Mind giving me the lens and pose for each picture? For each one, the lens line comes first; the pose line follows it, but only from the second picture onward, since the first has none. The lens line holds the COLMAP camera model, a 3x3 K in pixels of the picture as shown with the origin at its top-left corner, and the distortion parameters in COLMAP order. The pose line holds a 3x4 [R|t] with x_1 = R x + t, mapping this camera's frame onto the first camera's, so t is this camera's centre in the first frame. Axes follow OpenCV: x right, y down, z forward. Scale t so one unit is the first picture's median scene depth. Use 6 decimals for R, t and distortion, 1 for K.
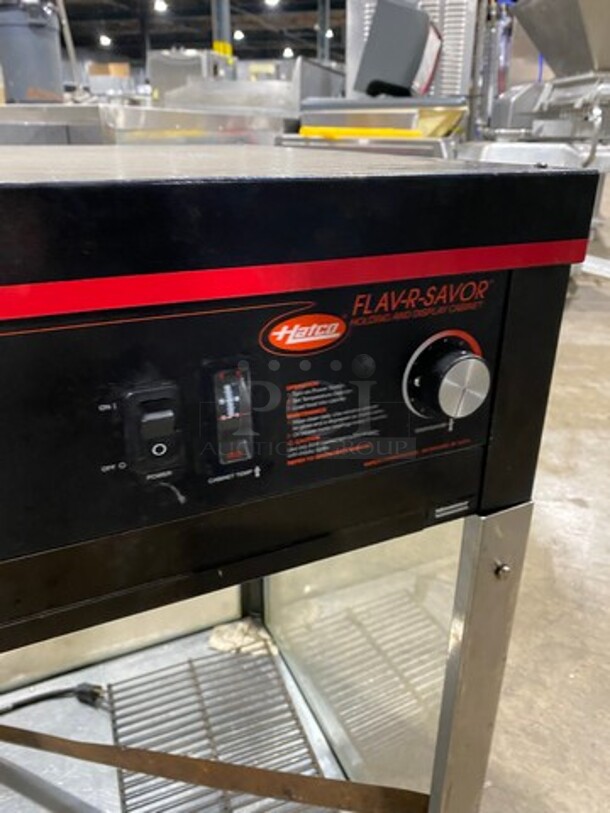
lens RADIAL K [[641.2, 0, 308.1], [0, 641.2, 391.8], [0, 0, 1]] dist [0.028126, 0.000687]
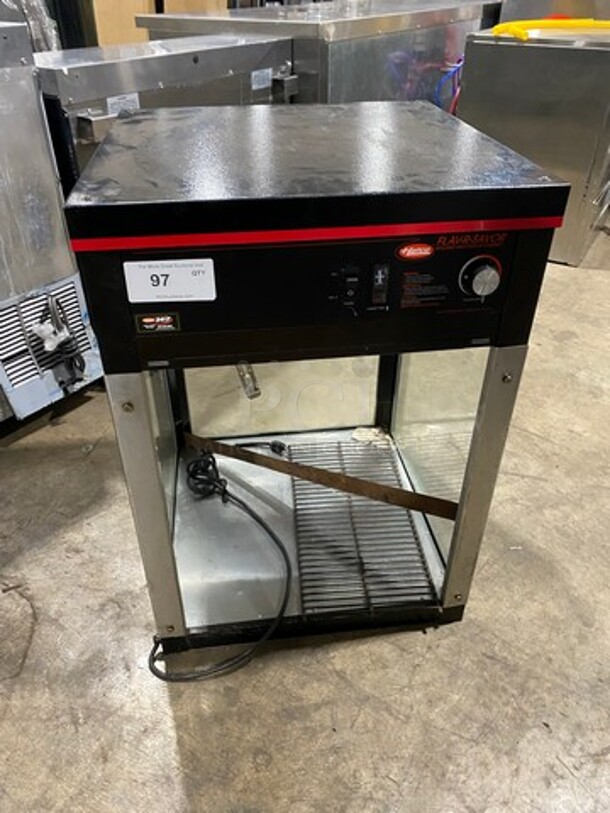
lens RADIAL K [[619.5, 0, 277.2], [0, 619.5, 406.6], [0, 0, 1]] dist [0.005824, -0.002785]
pose [[0.948172, 0.164252, -0.272013, 0.091678], [-0.100609, 0.967180, 0.233324, -0.007684], [0.301409, -0.193864, 0.933579, -0.565222]]
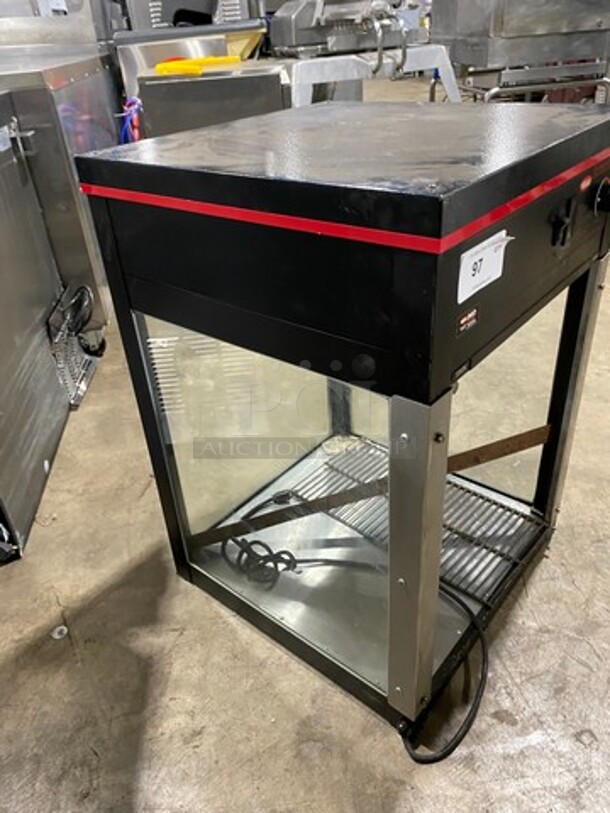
lens RADIAL K [[626.0, 0, 305.0], [0, 626.0, 406.5], [0, 0, 1]] dist [0.006917, 0.004951]
pose [[0.904415, -0.287657, 0.315098, -0.830392], [0.237863, 0.953062, 0.187332, 0.008936], [-0.354195, -0.094476, 0.930387, -0.420373]]
